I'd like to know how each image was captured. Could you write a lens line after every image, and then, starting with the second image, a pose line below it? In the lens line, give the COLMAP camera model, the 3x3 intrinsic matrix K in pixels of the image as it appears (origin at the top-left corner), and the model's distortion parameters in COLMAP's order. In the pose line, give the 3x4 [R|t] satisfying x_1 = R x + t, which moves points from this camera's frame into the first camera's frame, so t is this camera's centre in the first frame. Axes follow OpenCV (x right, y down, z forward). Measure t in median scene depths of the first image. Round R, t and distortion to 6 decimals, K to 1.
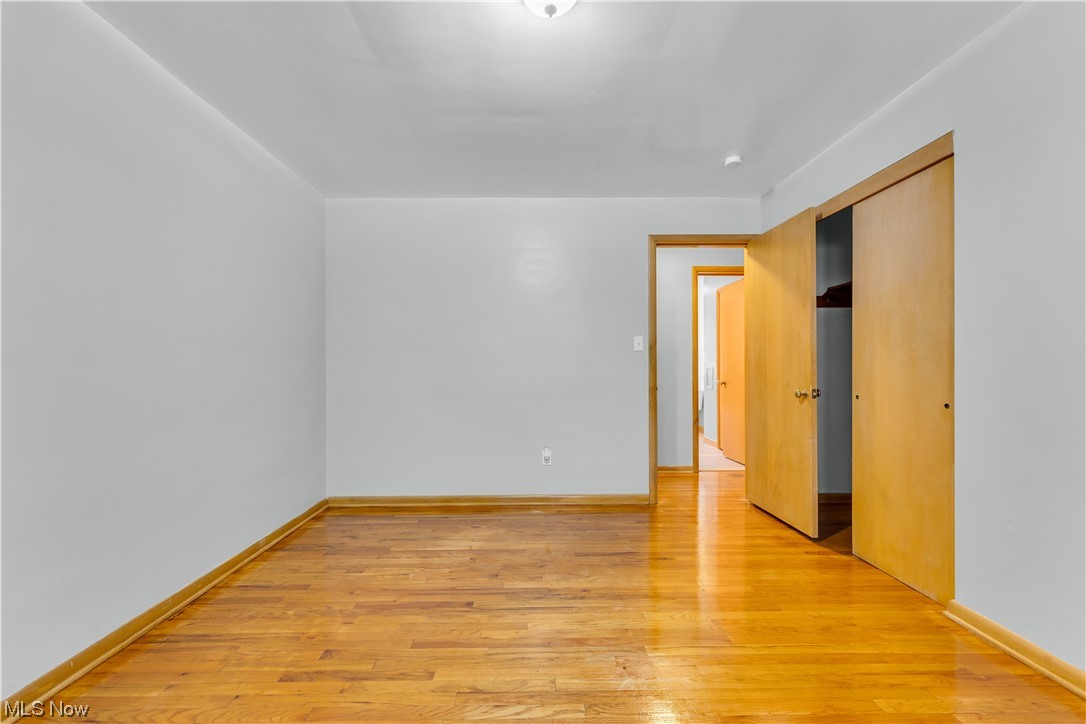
lens RADIAL K [[437.3, 0, 543.1], [0, 437.3, 361.6], [0, 0, 1]] dist [0.000199, 0.000061]
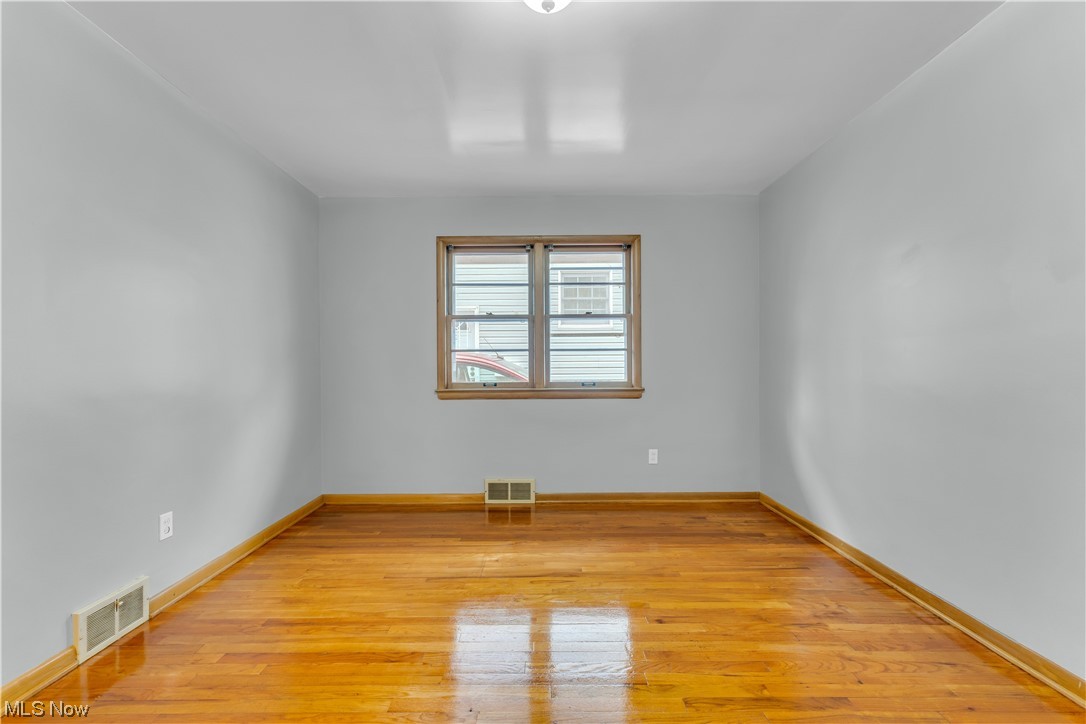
lens RADIAL K [[437.3, 0, 541.8], [0, 437.3, 362.1], [0, 0, 1]] dist [0.000199, 0.000061]
pose [[-0.999875, 0.008618, -0.013230, 0.053154], [0.008695, 0.999946, -0.005736, 0.012082], [0.013180, -0.005850, -0.999896, 1.940201]]
